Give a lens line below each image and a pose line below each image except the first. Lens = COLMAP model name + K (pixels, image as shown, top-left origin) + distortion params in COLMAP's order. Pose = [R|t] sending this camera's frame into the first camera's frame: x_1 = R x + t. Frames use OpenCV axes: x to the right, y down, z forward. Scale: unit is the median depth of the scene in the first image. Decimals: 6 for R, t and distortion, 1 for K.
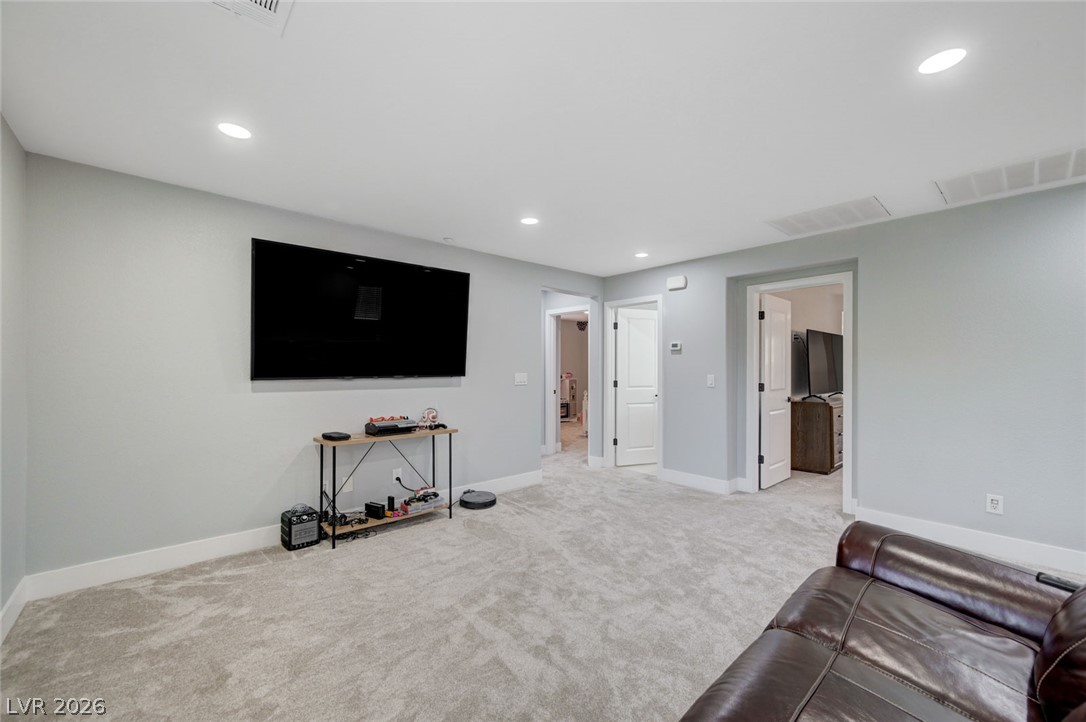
lens RADIAL K [[431.9, 0, 545.3], [0, 431.9, 369.6], [0, 0, 1]] dist [0.000534, -0.000137]
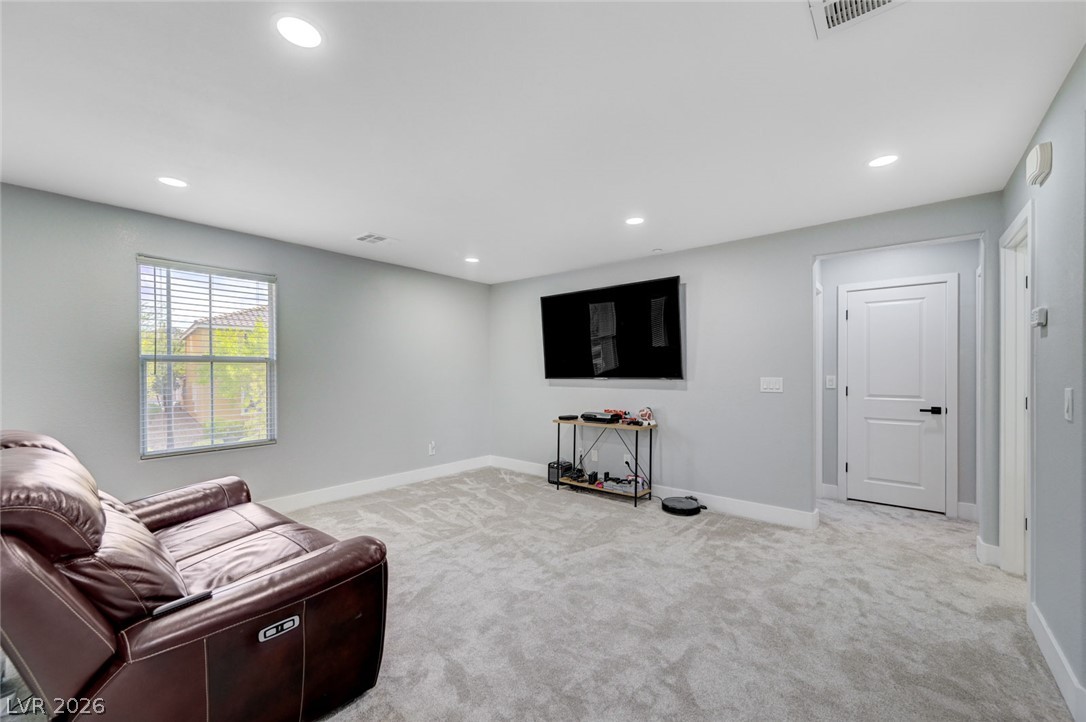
lens RADIAL K [[431.9, 0, 545.3], [0, 431.9, 369.6], [0, 0, 1]] dist [0.000534, -0.000137]
pose [[0.149329, -0.007292, -0.988761, 0.873110], [-0.000683, 0.999972, -0.007478, 0.001491], [0.988787, 0.001792, 0.149320, 0.629795]]
